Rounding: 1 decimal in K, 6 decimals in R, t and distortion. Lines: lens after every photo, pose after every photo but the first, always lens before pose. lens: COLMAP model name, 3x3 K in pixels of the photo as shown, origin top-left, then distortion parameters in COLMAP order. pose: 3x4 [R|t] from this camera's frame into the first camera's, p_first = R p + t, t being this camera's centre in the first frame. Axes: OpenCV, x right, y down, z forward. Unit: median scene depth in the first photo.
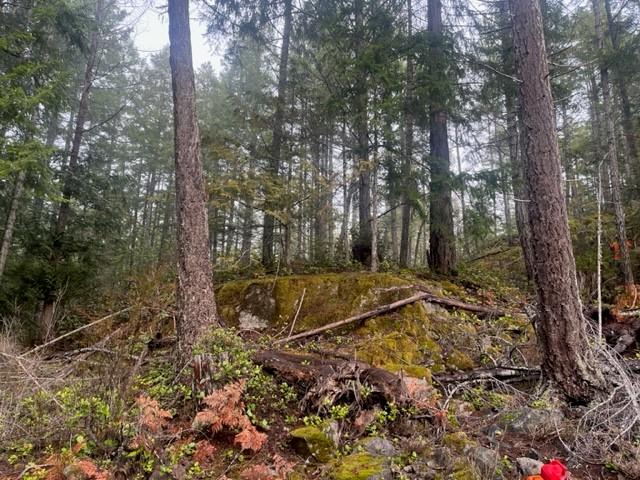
lens RADIAL K [[492.6, 0, 324.4], [0, 492.6, 244.3], [0, 0, 1]] dist [0.081443, -0.113581]
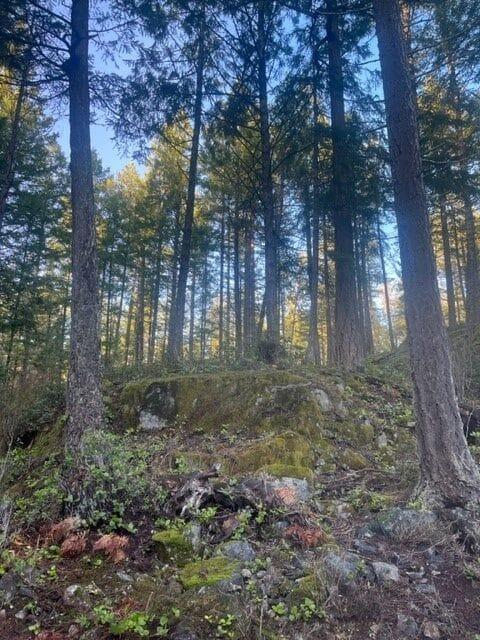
lens RADIAL K [[492.6, 0, 237.5], [0, 492.6, 321.6], [0, 0, 1]] dist [0.081443, -0.113581]
pose [[0.999003, -0.017650, -0.040996, 0.121387], [0.016216, 0.999254, -0.035044, -0.012484], [0.041584, 0.034344, 0.998545, -0.009519]]
